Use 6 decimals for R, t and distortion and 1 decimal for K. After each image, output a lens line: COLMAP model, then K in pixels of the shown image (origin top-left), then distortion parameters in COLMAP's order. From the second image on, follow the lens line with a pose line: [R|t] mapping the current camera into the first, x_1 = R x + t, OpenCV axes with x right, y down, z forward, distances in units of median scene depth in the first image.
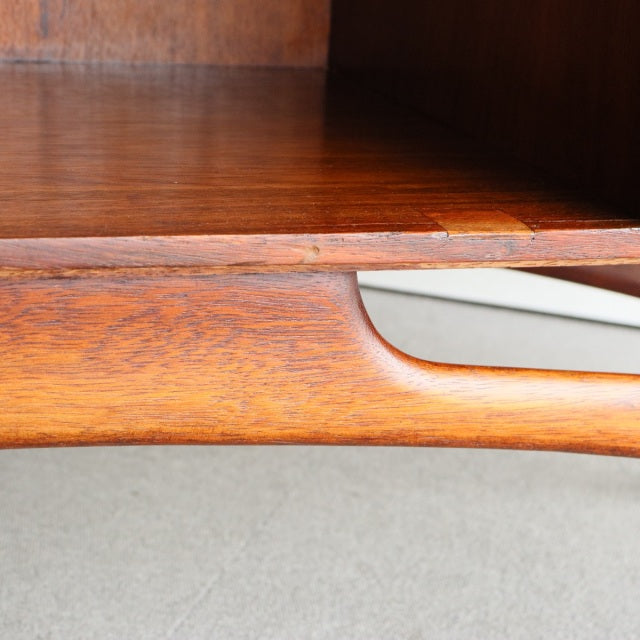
lens RADIAL K [[1415.7, 0, 320.0], [0, 1415.7, 320.0], [0, 0, 1]] dist [0.039352, -0.012830]
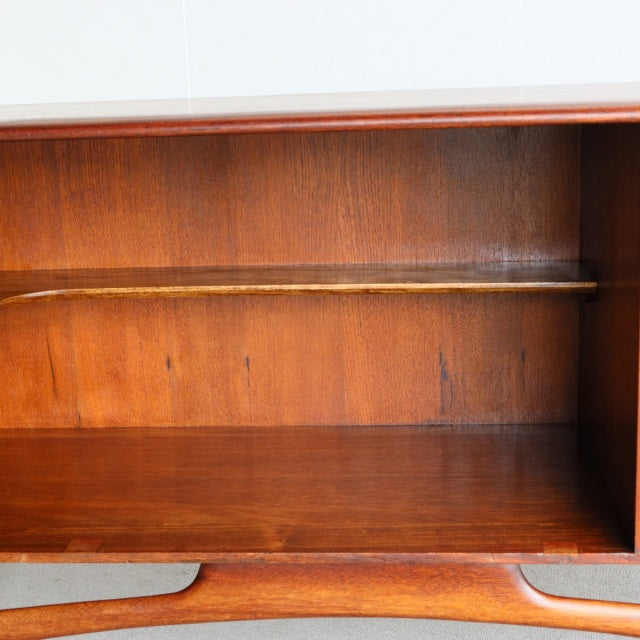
lens RADIAL K [[1151.2, 0, 320.0], [0, 1151.2, 320.0], [0, 0, 1]] dist [-0.025896, 0.034528]
pose [[0.920466, -0.007300, -0.390755, 0.510186], [-0.027510, 0.996135, -0.083411, -0.285264], [0.389853, 0.087527, 0.916708, -1.140978]]
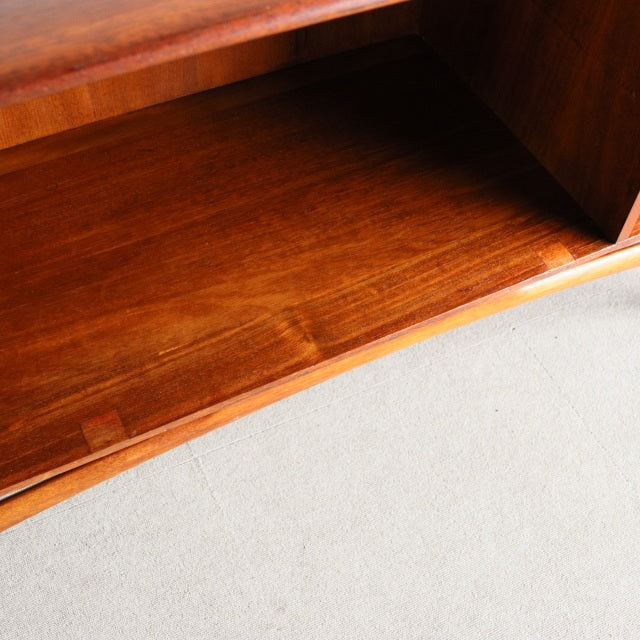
lens RADIAL K [[858.4, 0, 320.0], [0, 858.4, 320.0], [0, 0, 1]] dist [-0.139514, 0.035252]
pose [[0.986683, -0.139226, 0.084099, -0.478123], [0.062583, 0.802189, 0.593781, -0.933766], [-0.150133, -0.580610, 0.800220, -0.336325]]
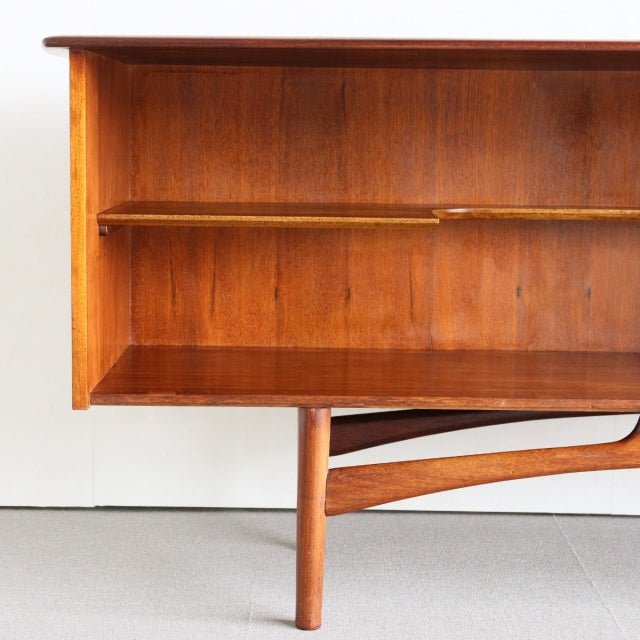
lens RADIAL K [[1475.9, 0, 320.0], [0, 1475.9, 320.0], [0, 0, 1]] dist [0.075263, 0.243989]
pose [[0.953100, -0.007422, -0.302565, -0.206343], [-0.050237, 0.981952, -0.182338, 0.427526], [0.298458, 0.188986, 0.935525, -2.623952]]
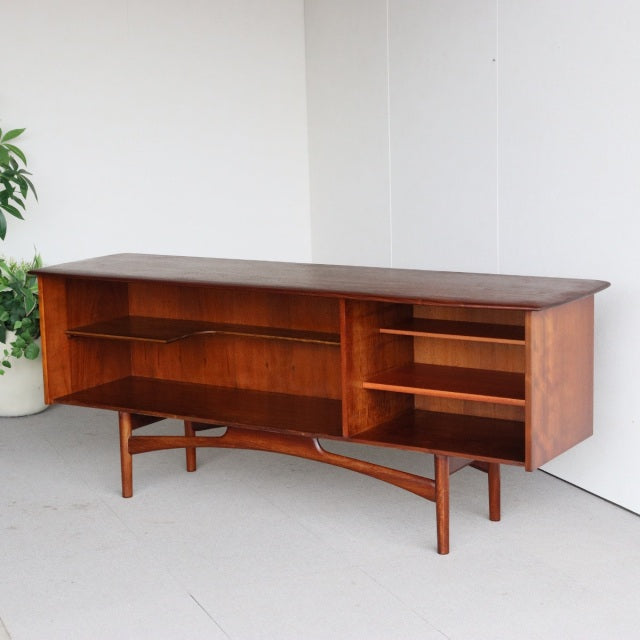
lens RADIAL K [[1377.2, 0, 320.0], [0, 1377.2, 320.0], [0, 0, 1]] dist [0.043902, -0.035423]
pose [[0.643933, 0.053739, -0.763192, 5.562593], [-0.172919, 0.981941, -0.076756, -0.091577], [0.745285, 0.181396, 0.641597, -3.832417]]
